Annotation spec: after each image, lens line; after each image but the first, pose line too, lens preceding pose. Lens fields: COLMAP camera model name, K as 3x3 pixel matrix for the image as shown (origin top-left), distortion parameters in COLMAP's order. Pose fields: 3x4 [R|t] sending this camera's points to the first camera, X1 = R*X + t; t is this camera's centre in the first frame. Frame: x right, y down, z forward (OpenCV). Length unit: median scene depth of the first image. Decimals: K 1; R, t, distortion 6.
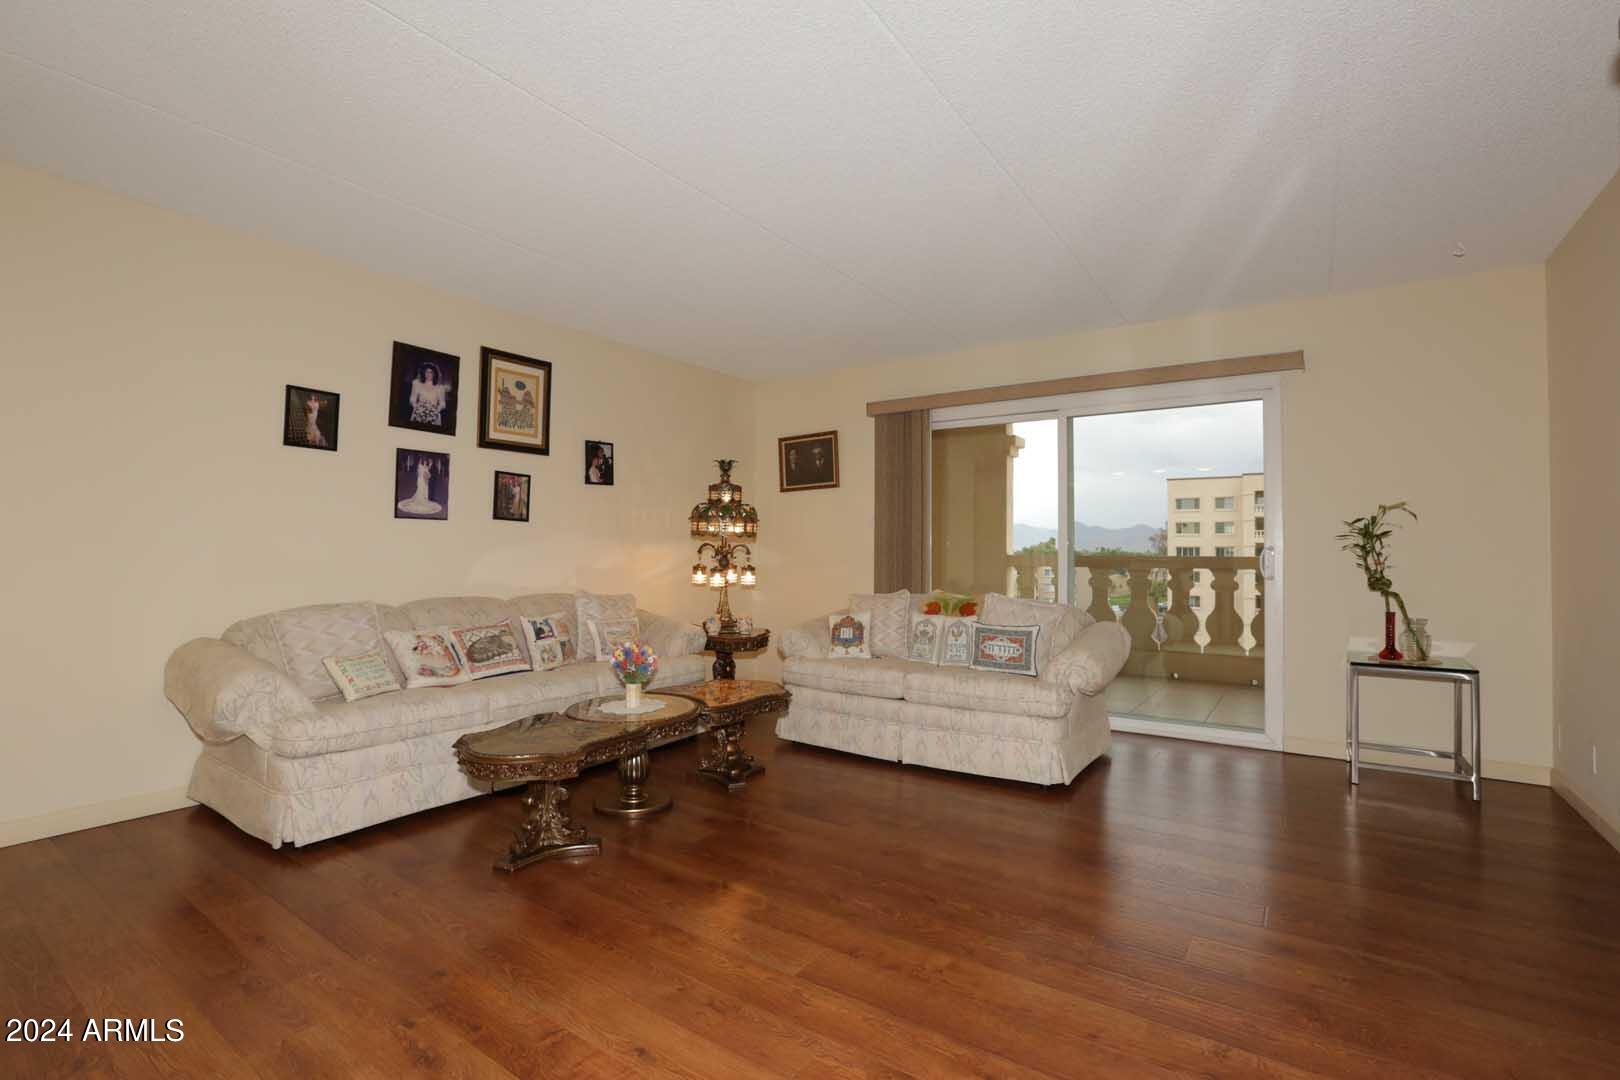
lens RADIAL K [[746.2, 0, 808.6], [0, 746.2, 532.4], [0, 0, 1]] dist [-0.048844, 0.015077]
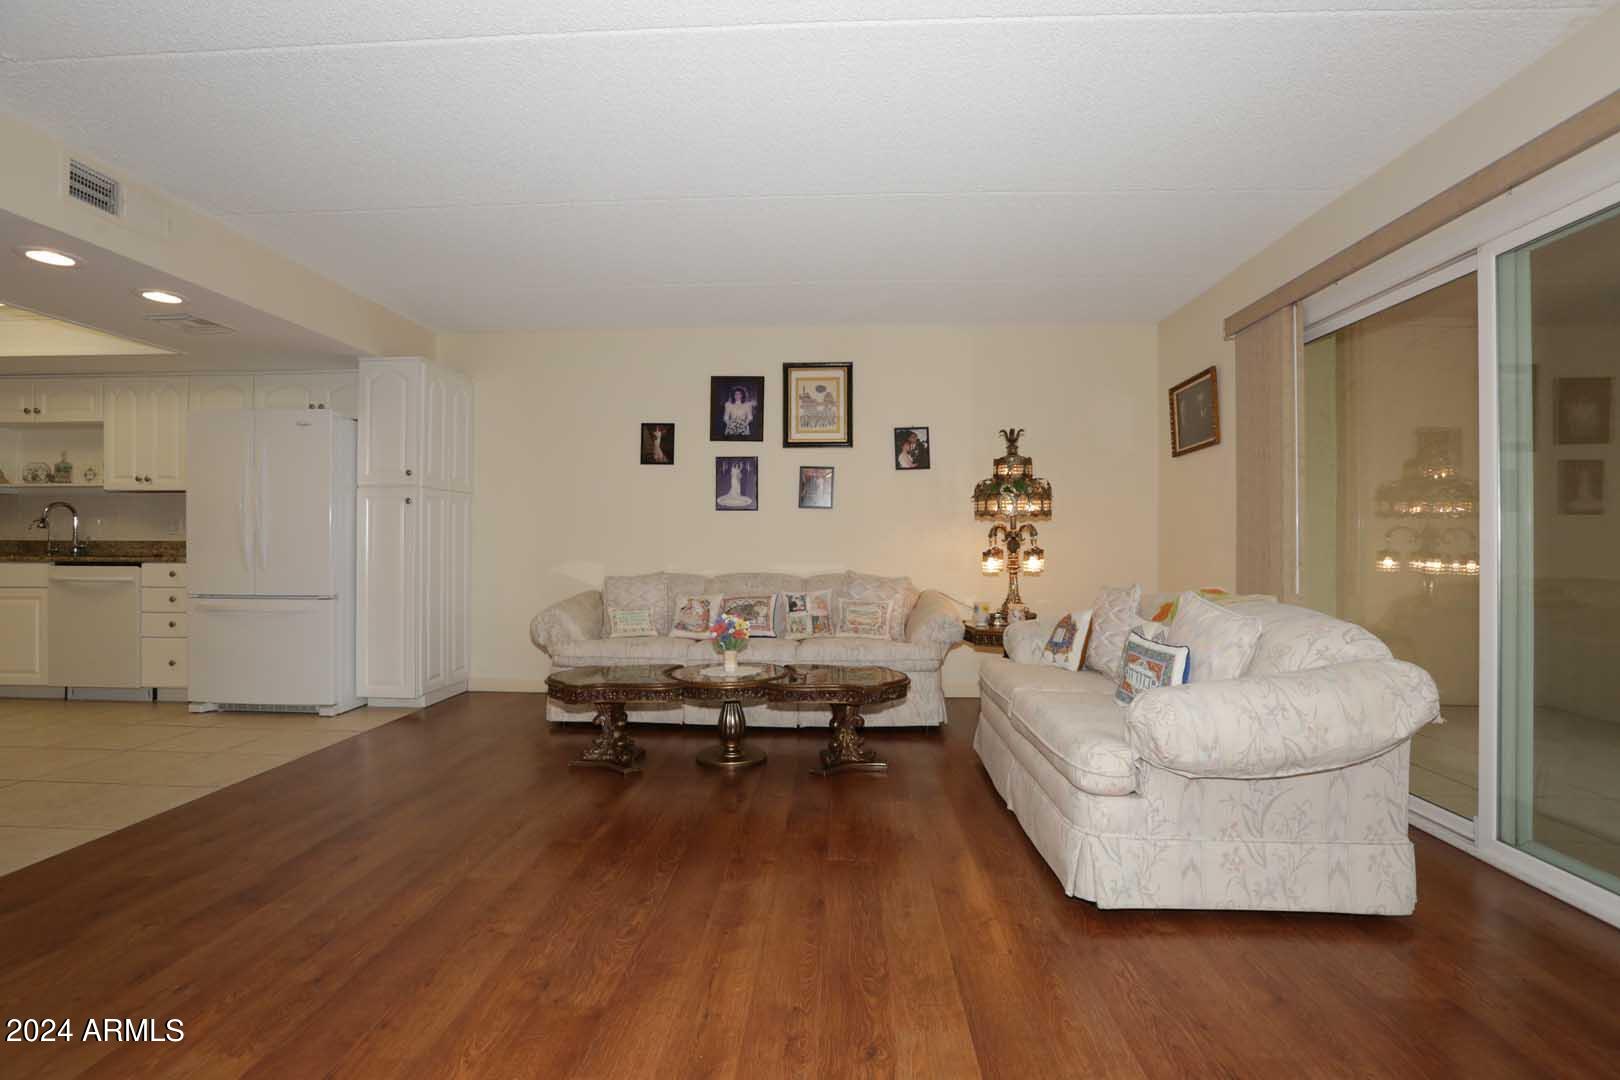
lens RADIAL K [[746.2, 0, 806.4], [0, 746.2, 544.6], [0, 0, 1]] dist [-0.048844, 0.015077]
pose [[0.527049, -0.001517, -0.849833, 0.593788], [0.024166, 0.999621, 0.013204, 0.024949], [0.849491, -0.027496, 0.526886, 0.393516]]
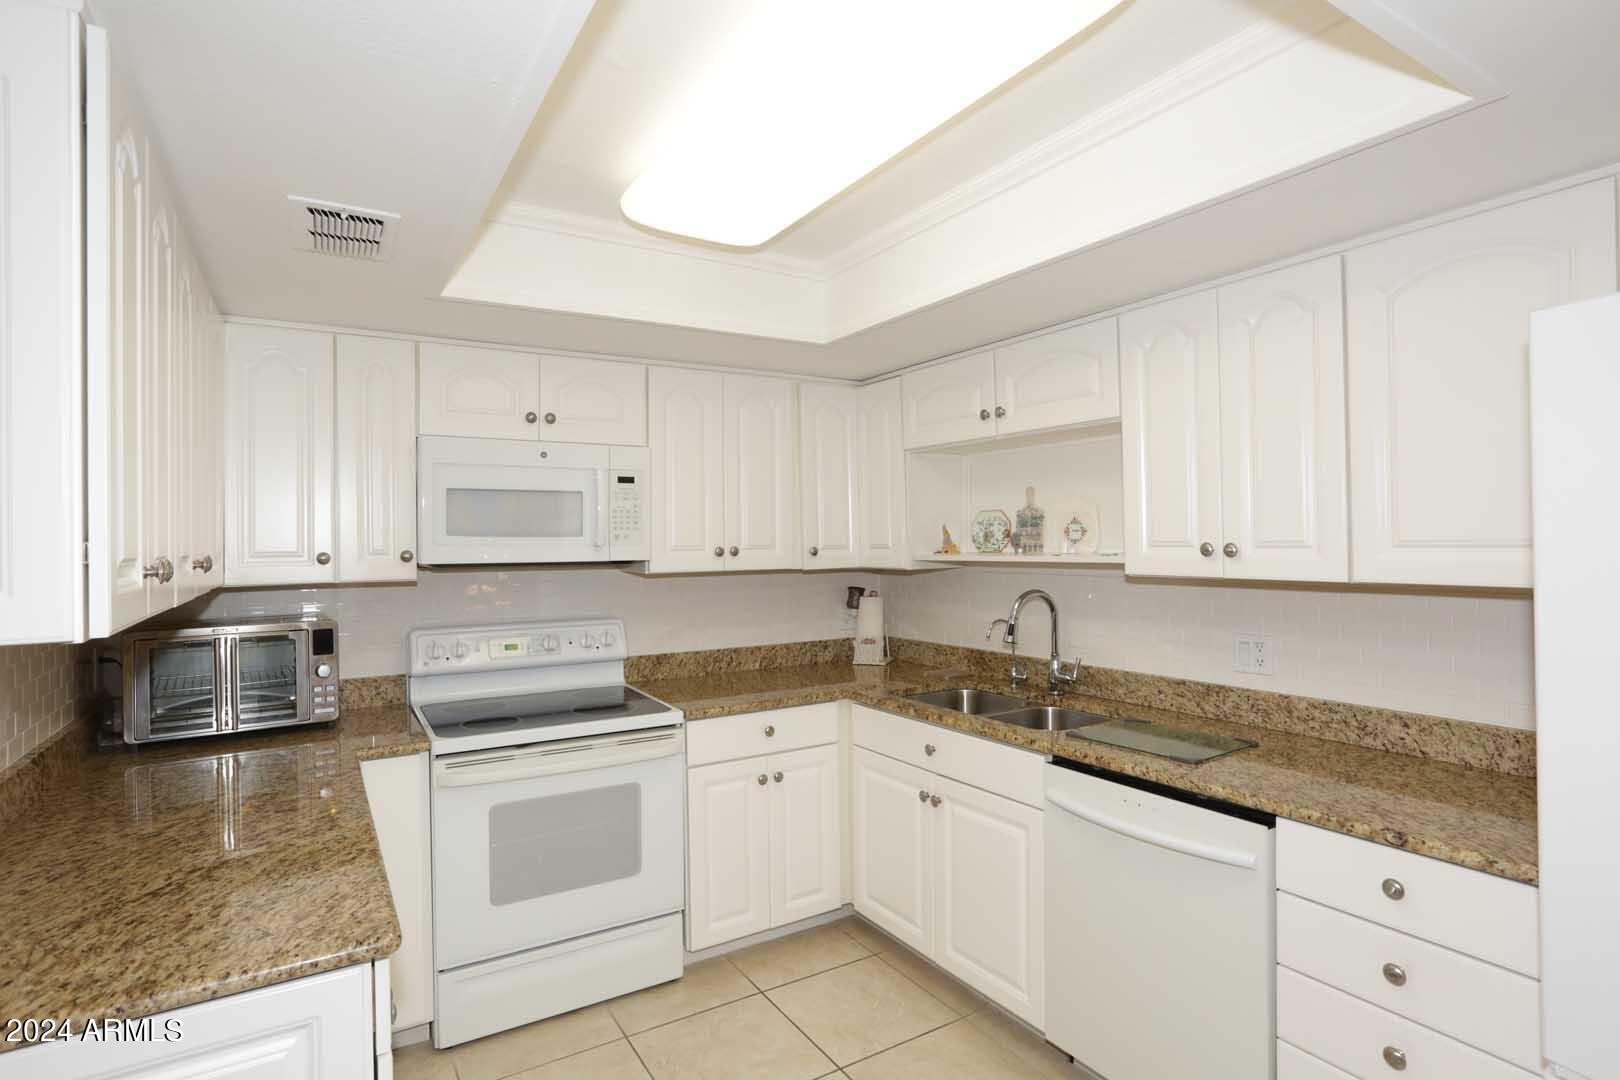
lens RADIAL K [[828.4, 0, 806.8], [0, 828.4, 533.5], [0, 0, 1]] dist [-0.033944, 0.003124]
pose [[-0.402533, -0.013912, -0.915300, -0.397831], [0.033967, 0.998969, -0.030122, -0.095512], [0.914775, -0.043215, -0.401646, 0.069842]]
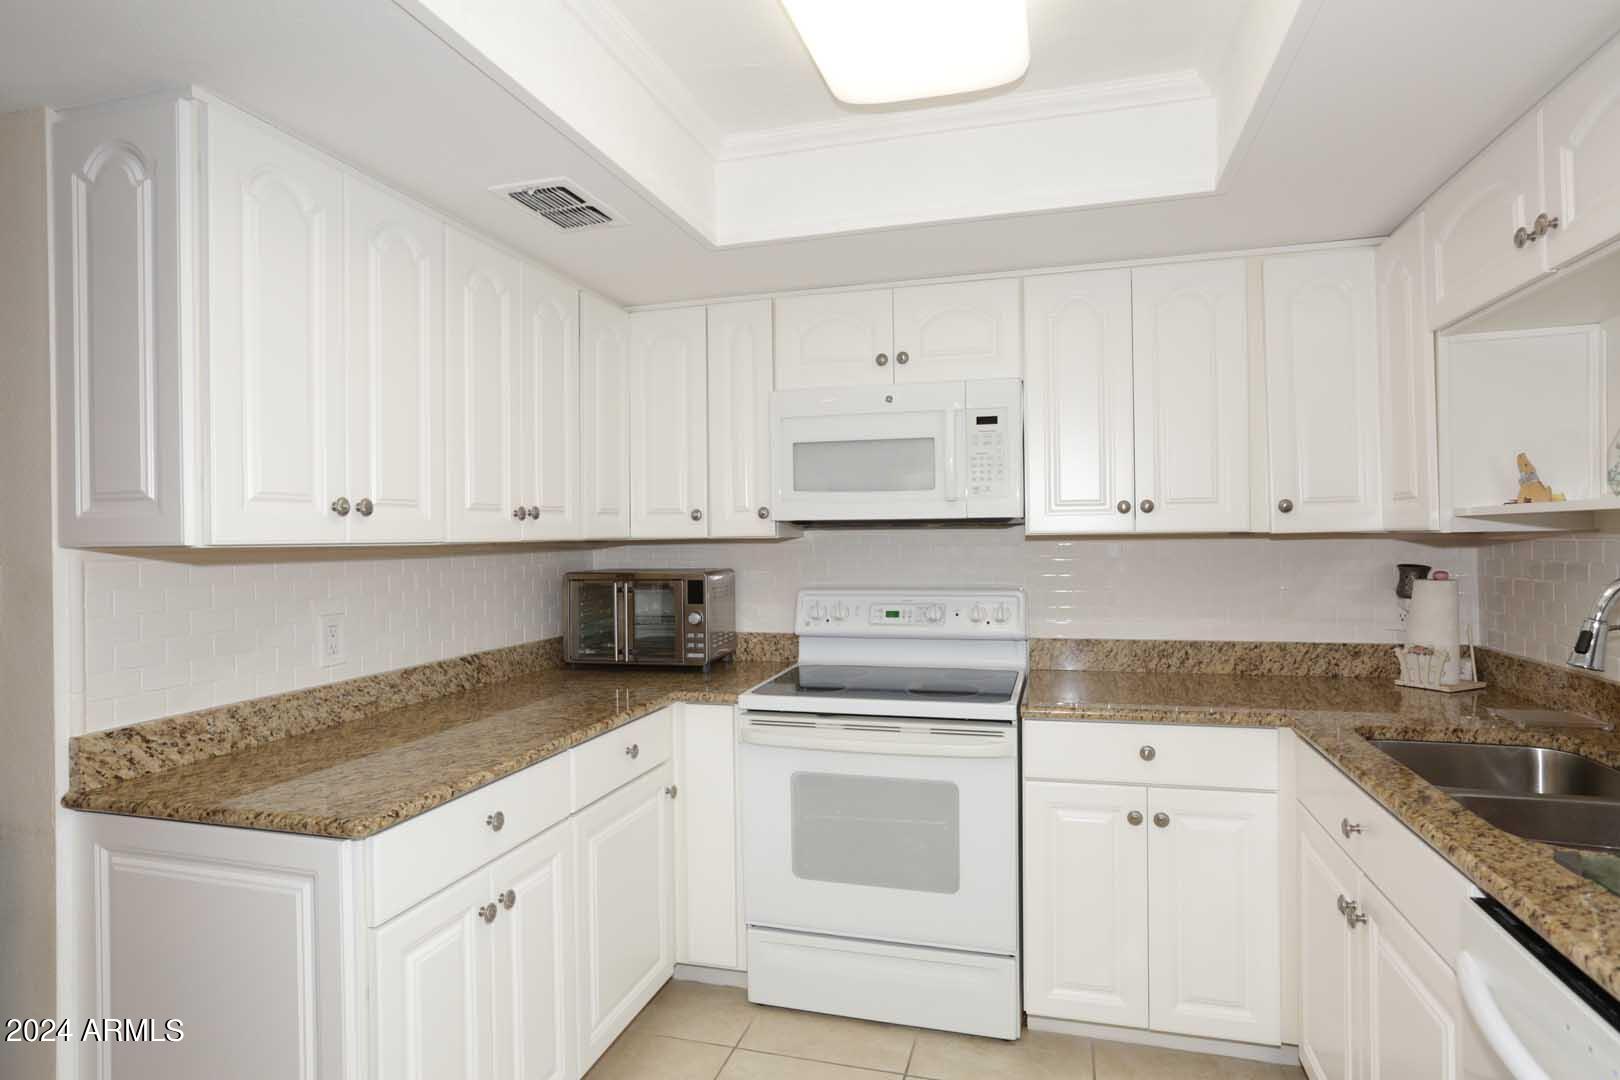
lens RADIAL K [[888.3, 0, 804.9], [0, 888.3, 543.1], [0, 0, 1]] dist [-0.012868, 0.005210]
pose [[-0.945020, 0.005234, -0.326970, -0.656961], [0.012888, 0.999691, -0.021247, -0.069123], [0.326758, -0.024293, -0.944796, 0.195676]]
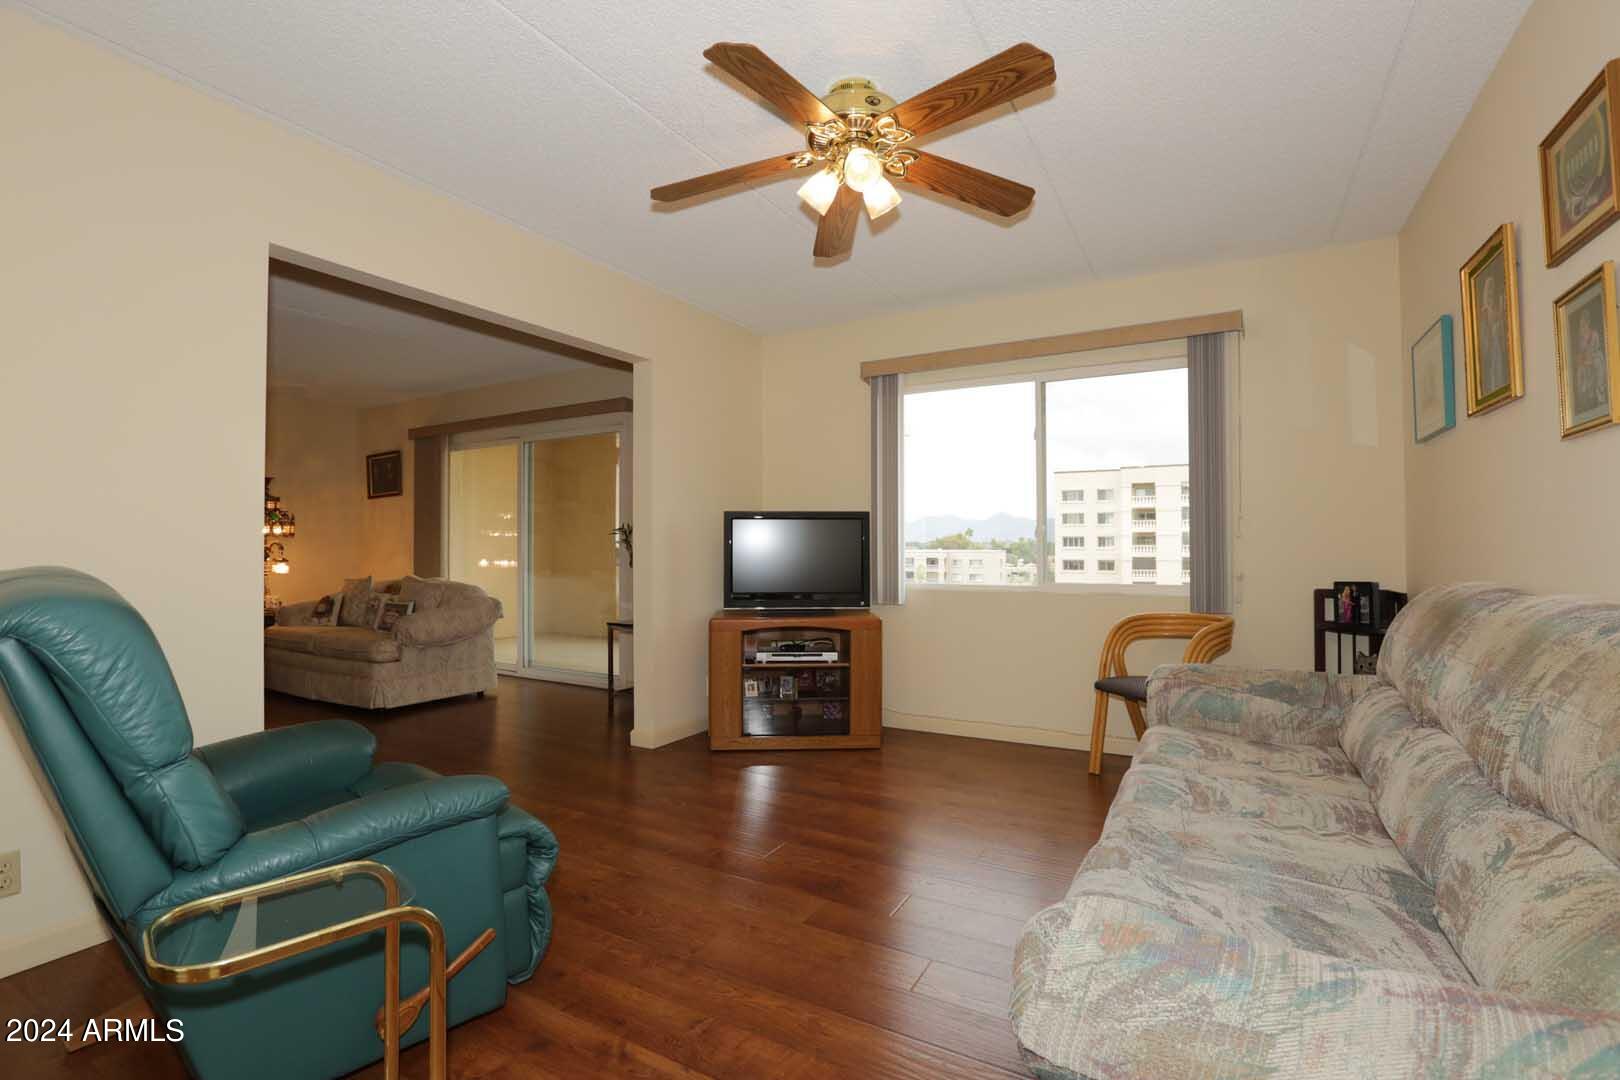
lens RADIAL K [[746.2, 0, 806.1], [0, 746.2, 524.9], [0, 0, 1]] dist [-0.048844, 0.015077]
pose [[0.996776, -0.006873, 0.079935, 0.850273], [0.006868, 0.999976, 0.000340, -0.009141], [-0.079936, 0.000210, 0.996800, -0.392224]]
